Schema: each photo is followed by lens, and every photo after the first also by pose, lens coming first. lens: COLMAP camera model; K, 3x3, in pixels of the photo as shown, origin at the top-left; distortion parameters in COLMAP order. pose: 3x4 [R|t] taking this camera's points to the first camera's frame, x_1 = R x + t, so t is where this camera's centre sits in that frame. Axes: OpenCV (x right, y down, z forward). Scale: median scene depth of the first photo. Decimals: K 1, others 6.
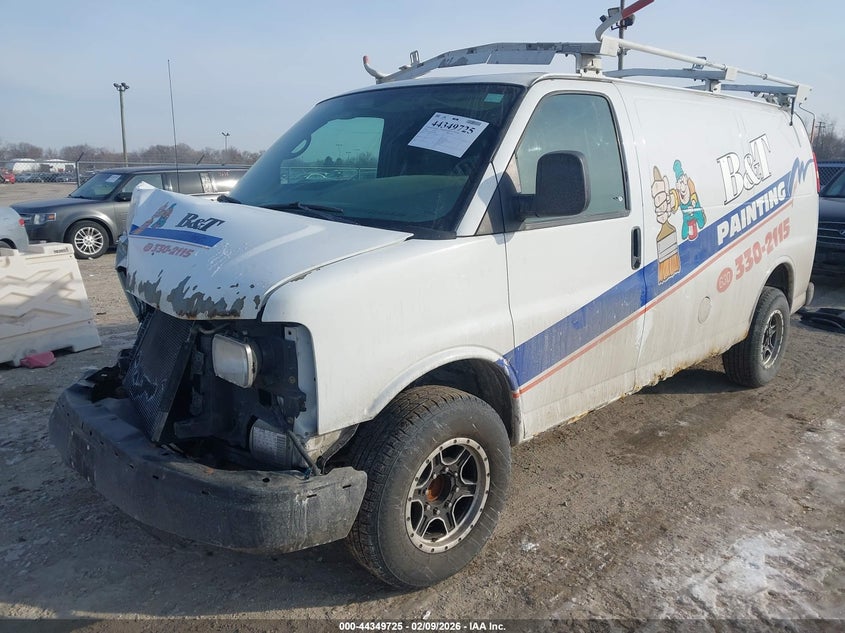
lens RADIAL K [[692.0, 0, 426.6], [0, 692.0, 317.8], [0, 0, 1]] dist [0.018075, 0.001188]
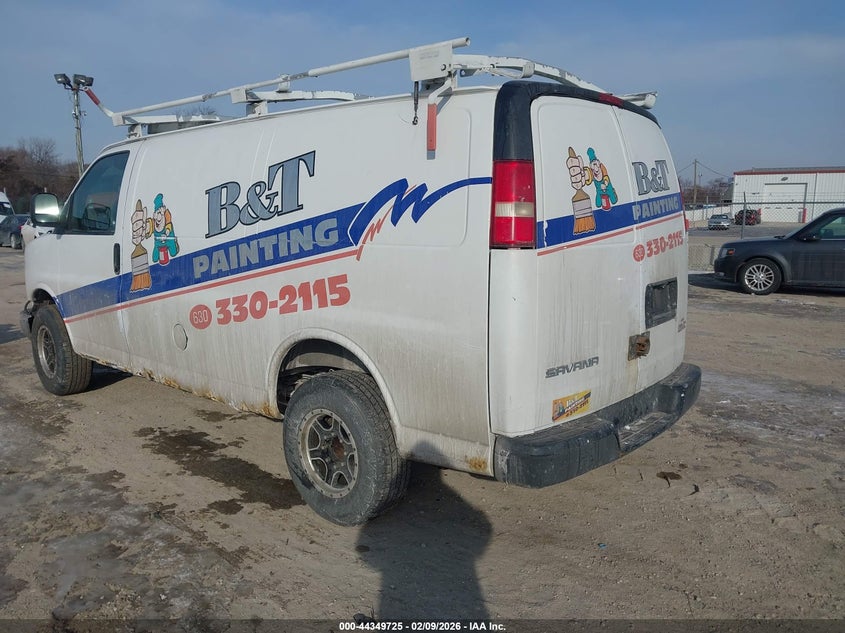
lens RADIAL K [[692.0, 0, 424.0], [0, 692.0, 318.3], [0, 0, 1]] dist [0.018075, 0.001188]
pose [[0.030423, 0.152667, -0.987809, 1.479704], [-0.210466, 0.967088, 0.142982, -0.271365], [0.977128, 0.203551, 0.061553, 1.336002]]
